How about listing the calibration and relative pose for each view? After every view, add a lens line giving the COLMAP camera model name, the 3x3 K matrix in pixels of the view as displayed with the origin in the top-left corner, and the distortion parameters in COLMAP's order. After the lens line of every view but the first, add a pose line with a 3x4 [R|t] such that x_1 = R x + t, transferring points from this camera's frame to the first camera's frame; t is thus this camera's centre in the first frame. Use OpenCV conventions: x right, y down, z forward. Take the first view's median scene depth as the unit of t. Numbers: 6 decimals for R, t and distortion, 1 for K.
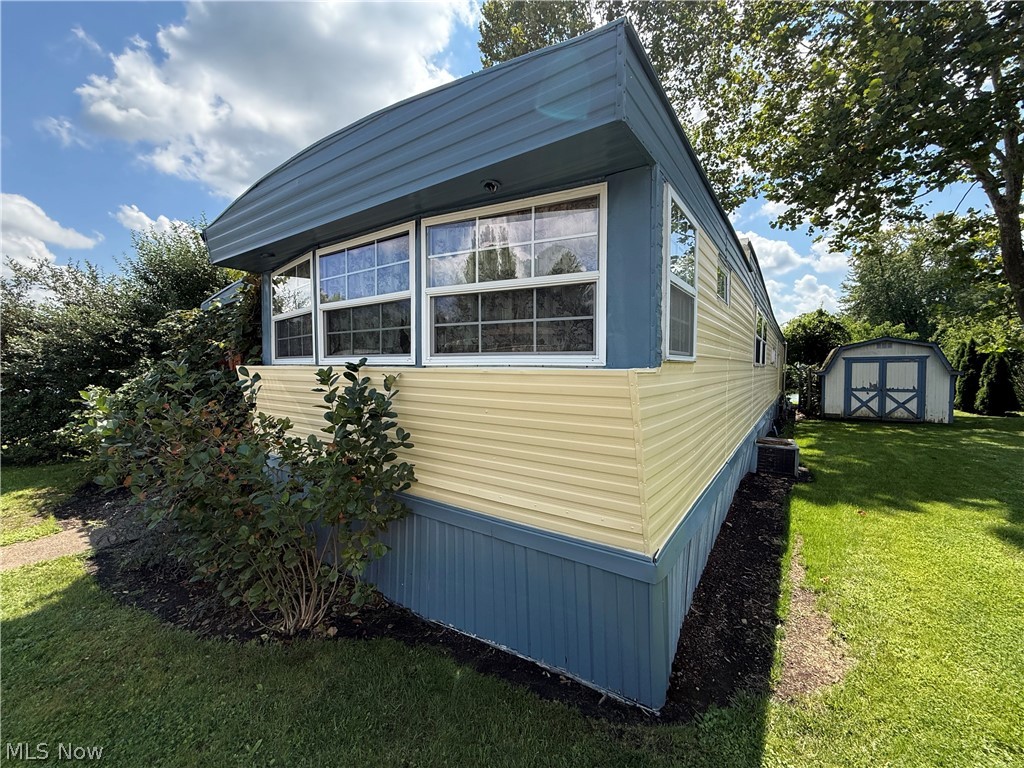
lens RADIAL K [[414.2, 0, 510.5], [0, 414.2, 379.7], [0, 0, 1]] dist [0.000589, 0.000154]
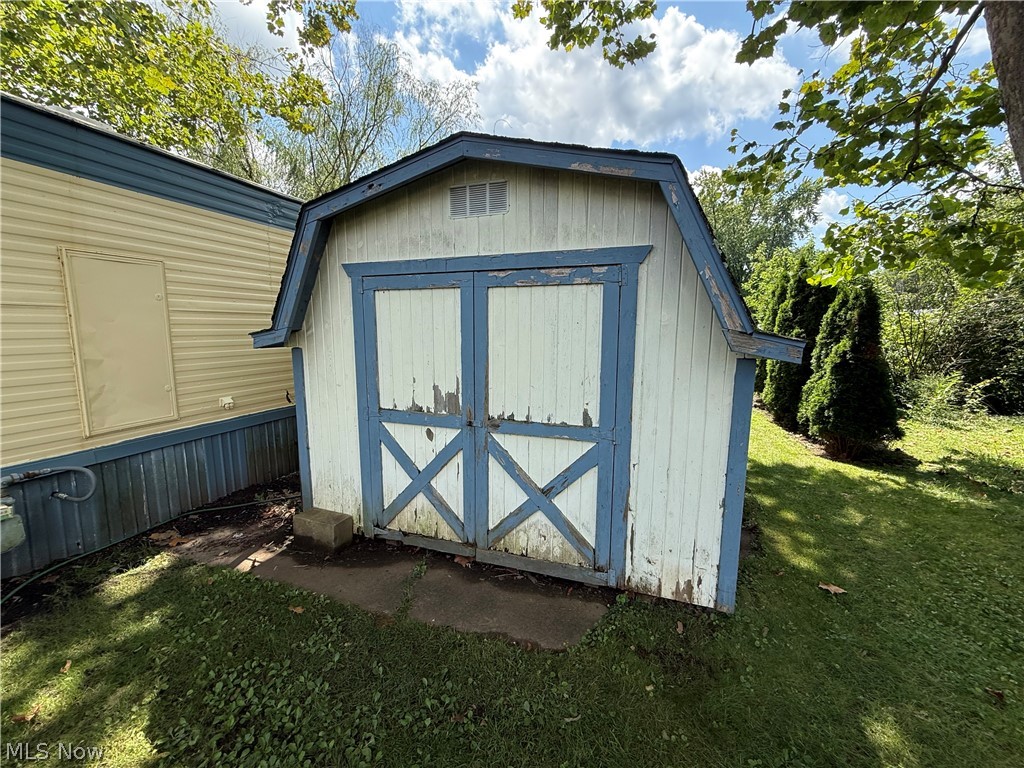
lens RADIAL K [[414.2, 0, 513.1], [0, 414.2, 383.4], [0, 0, 1]] dist [0.000589, 0.000154]
pose [[0.964248, -0.026774, 0.263647, 1.993407], [-0.003477, 0.993519, 0.113611, -0.042497], [-0.264980, -0.110466, 0.957905, 1.848000]]
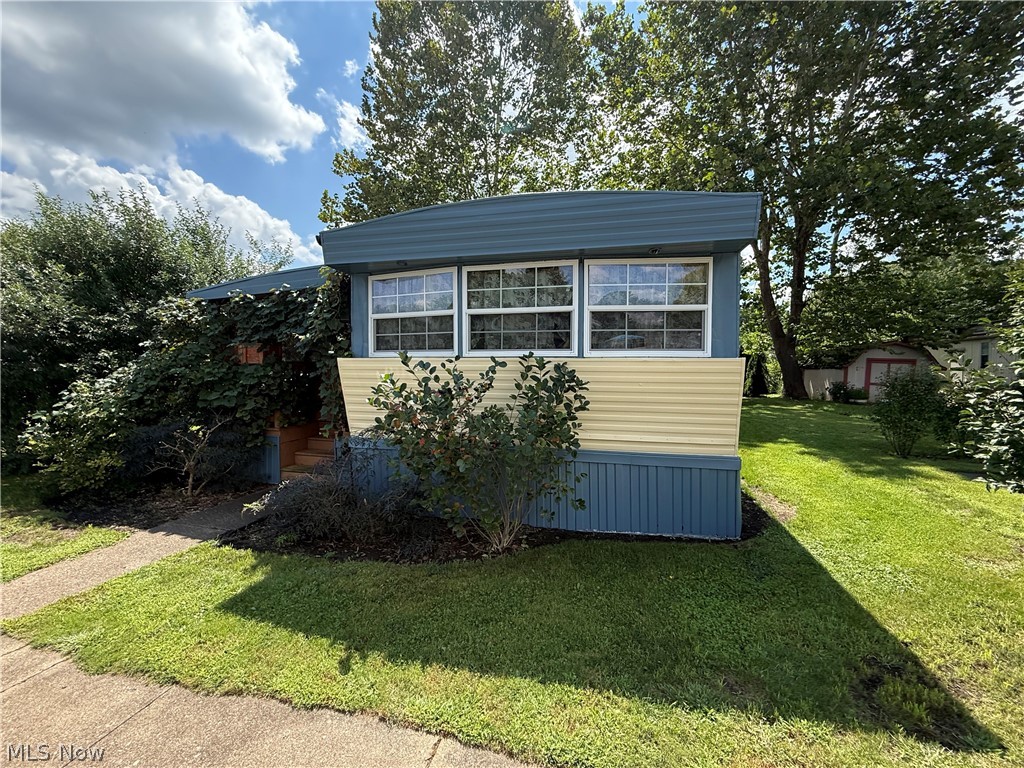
lens RADIAL K [[414.2, 0, 511.0], [0, 414.2, 380.7], [0, 0, 1]] dist [0.000589, 0.000154]
pose [[0.927945, -0.013148, 0.372484, -0.528751], [0.012407, 0.999913, 0.004386, 0.021638], [-0.372509, 0.000552, 0.928028, -0.151945]]
